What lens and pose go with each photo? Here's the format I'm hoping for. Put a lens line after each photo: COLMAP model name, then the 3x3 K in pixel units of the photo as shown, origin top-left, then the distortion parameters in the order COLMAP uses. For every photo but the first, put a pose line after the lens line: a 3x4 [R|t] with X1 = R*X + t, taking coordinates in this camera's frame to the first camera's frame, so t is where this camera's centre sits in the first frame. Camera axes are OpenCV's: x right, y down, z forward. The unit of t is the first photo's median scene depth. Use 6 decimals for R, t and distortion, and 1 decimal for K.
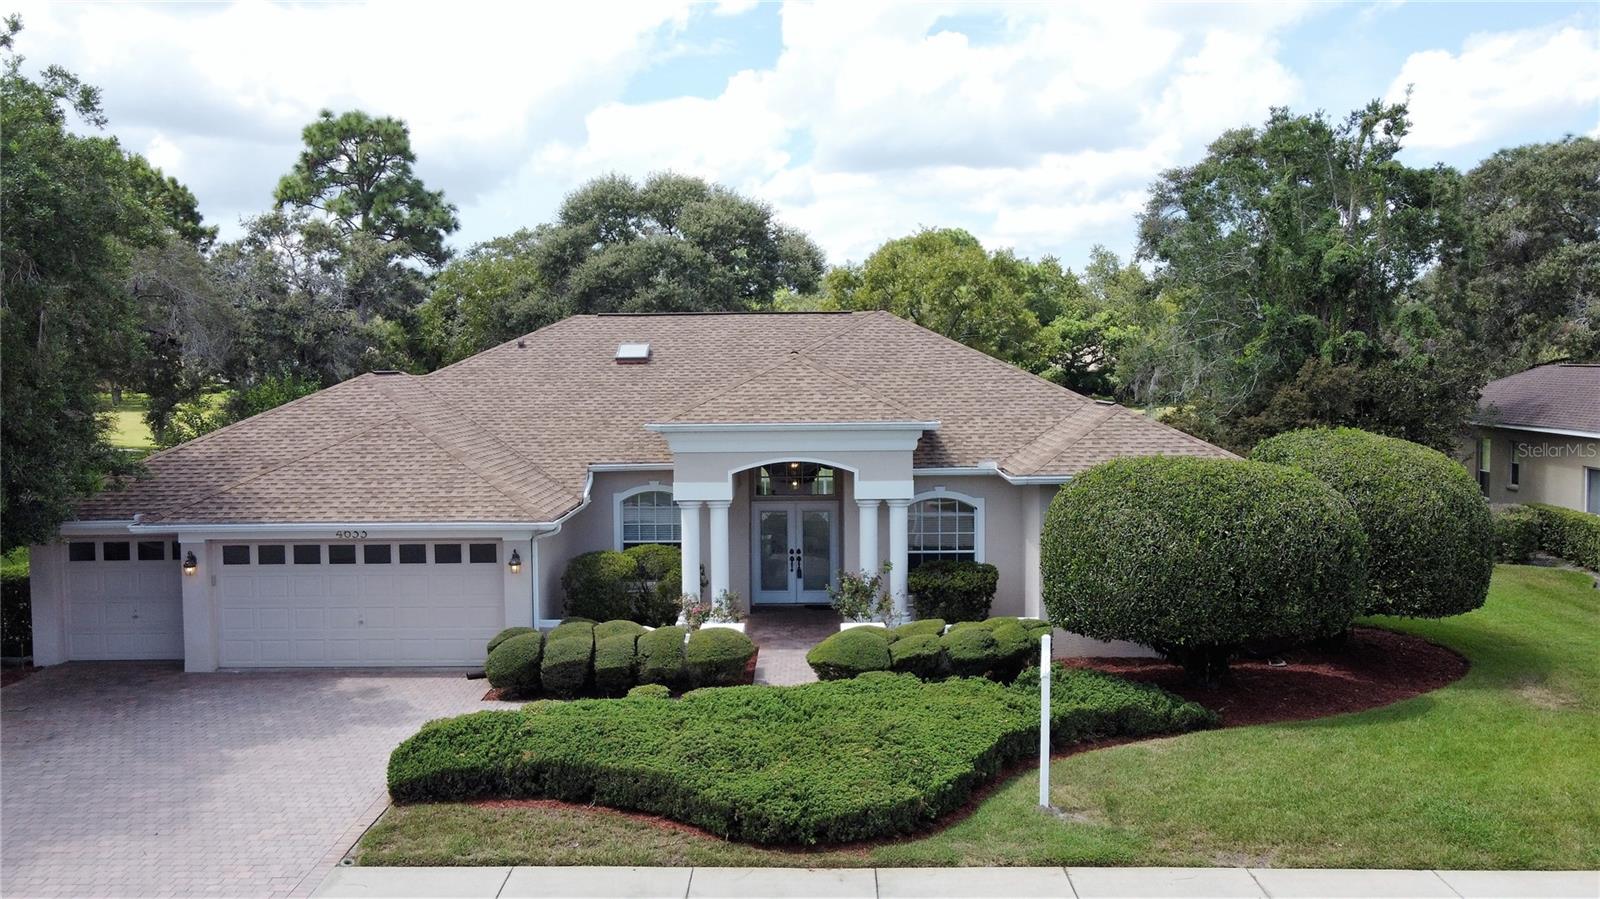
lens RADIAL K [[1298.8, 0, 791.8], [0, 1298.8, 447.9], [0, 0, 1]] dist [-0.019870, 0.073632]
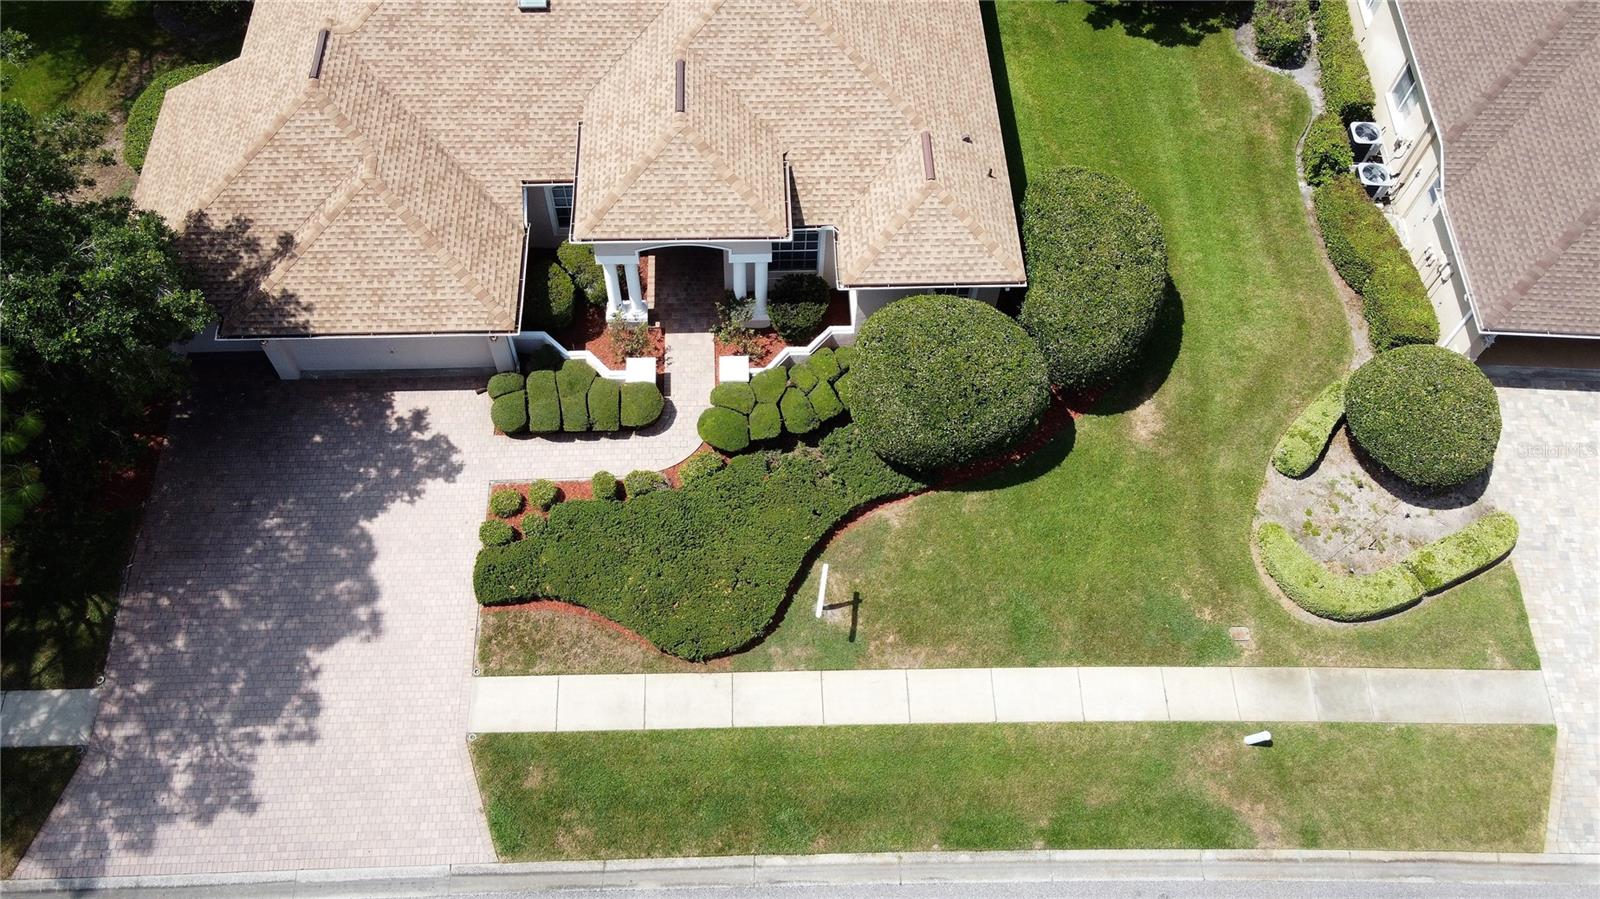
lens RADIAL K [[1228.3, 0, 793.1], [0, 1228.3, 450.2], [0, 0, 1]] dist [-0.005900, 0.030161]
pose [[0.997942, -0.030425, 0.056447, 0.038266], [-0.029066, 0.570031, 0.821109, -0.956558], [-0.057159, -0.821059, 0.567974, 0.097936]]
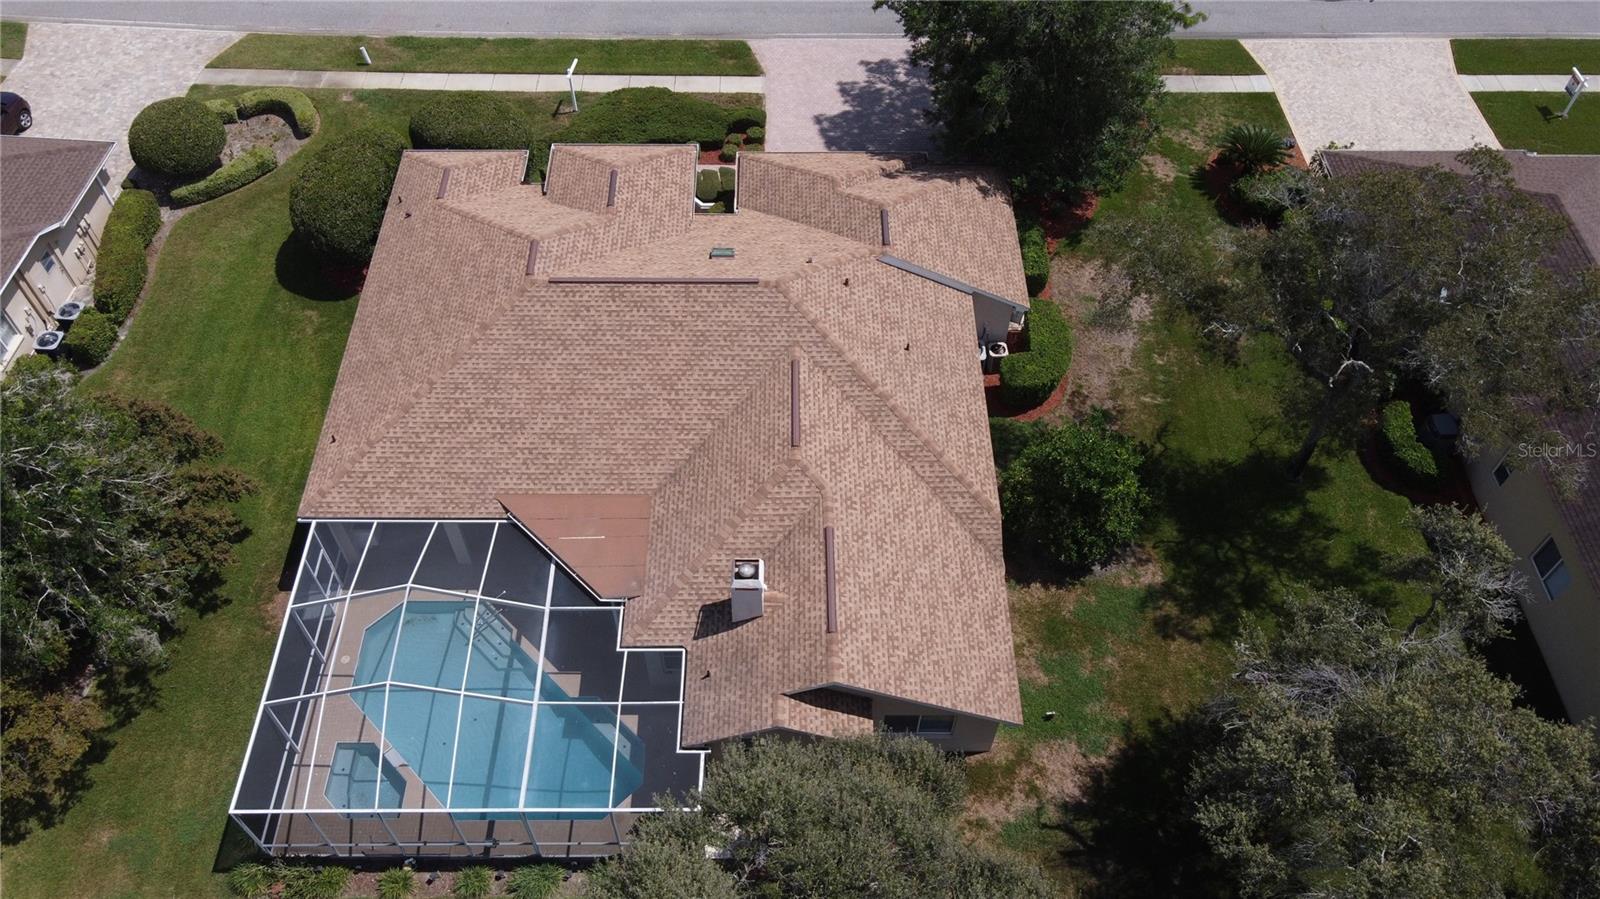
lens RADIAL K [[1228.3, 0, 794.7], [0, 1228.3, 444.4], [0, 0, 1]] dist [-0.005900, 0.030161]
pose [[-0.999672, 0.022764, -0.011758, -0.236185], [0.002820, 0.553880, 0.832592, -1.384577], [0.025465, 0.832285, -0.553763, 2.506675]]
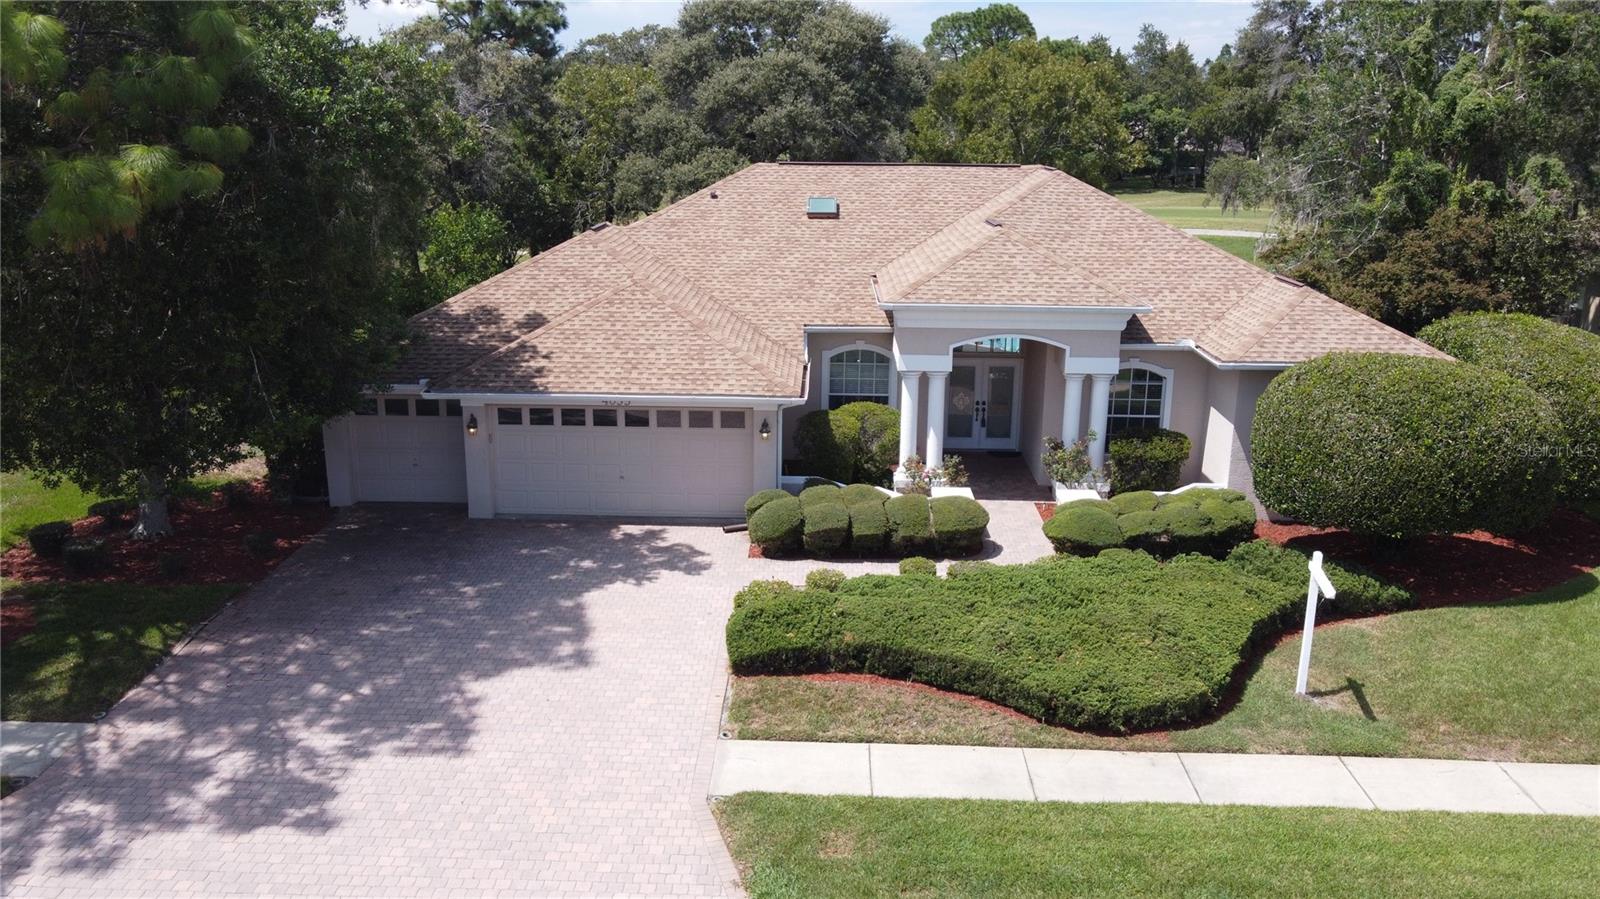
lens RADIAL K [[1228.3, 0, 792.7], [0, 1228.3, 442.0], [0, 0, 1]] dist [-0.005900, 0.030161]
pose [[0.999733, 0.021280, -0.009014, -0.176767], [-0.019168, 0.981402, 0.191007, -0.101234], [0.012911, -0.190783, 0.981547, -0.031700]]
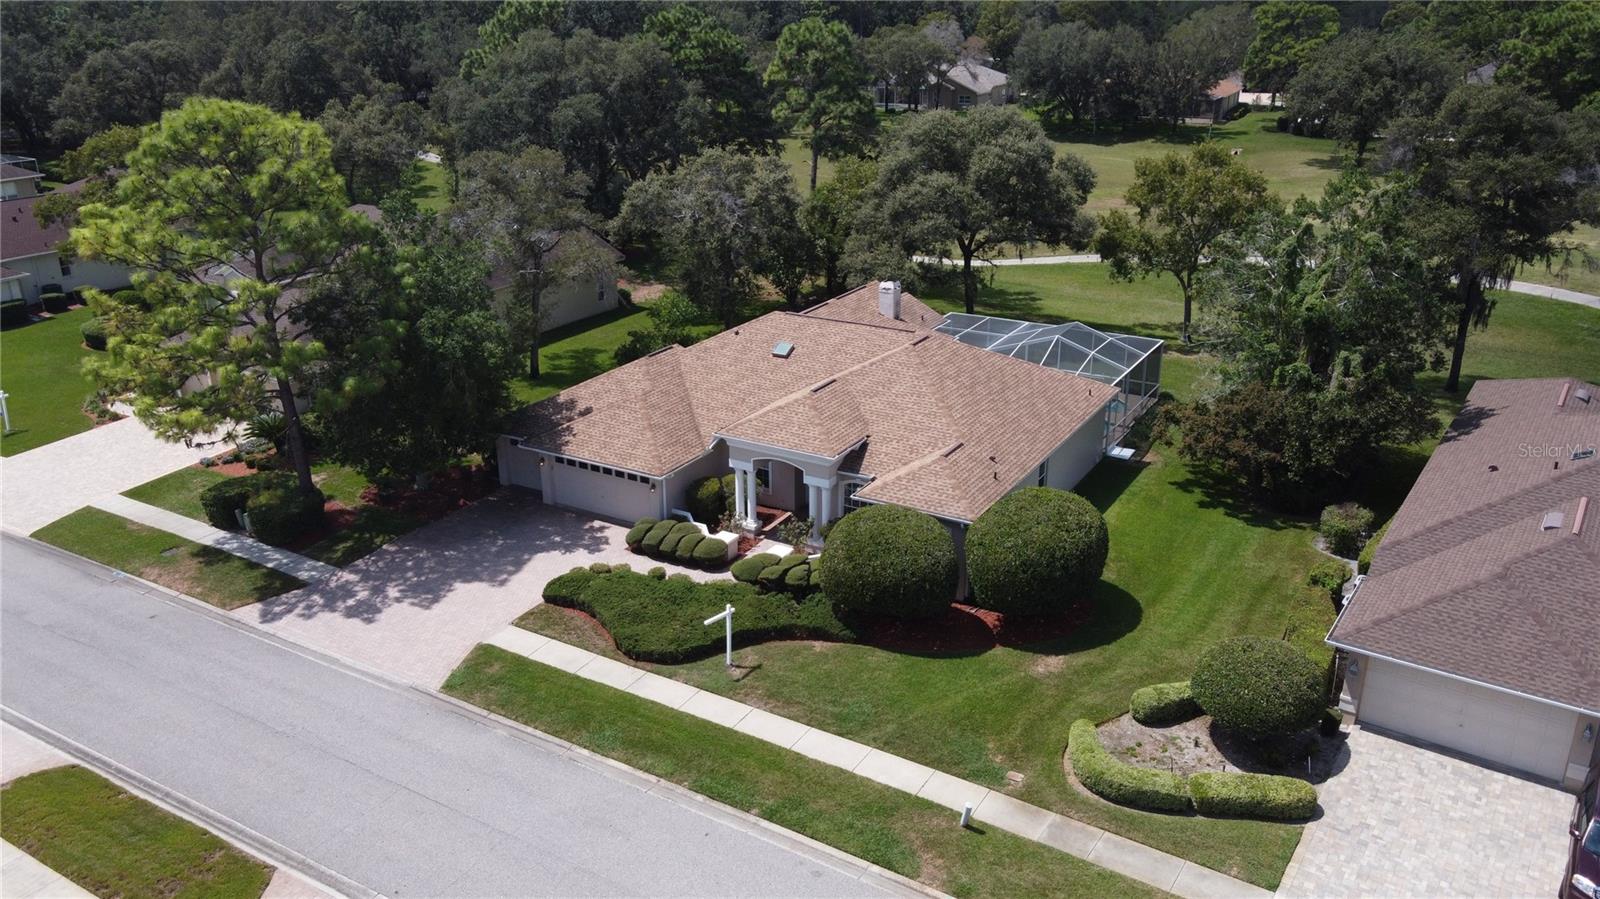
lens RADIAL K [[1228.3, 0, 797.8], [0, 1228.3, 442.2], [0, 0, 1]] dist [-0.005900, 0.030161]
pose [[0.869544, 0.177091, -0.461011, 0.954970], [-0.036633, 0.954053, 0.297390, -0.619717], [0.492494, -0.241705, 0.836079, -0.625097]]
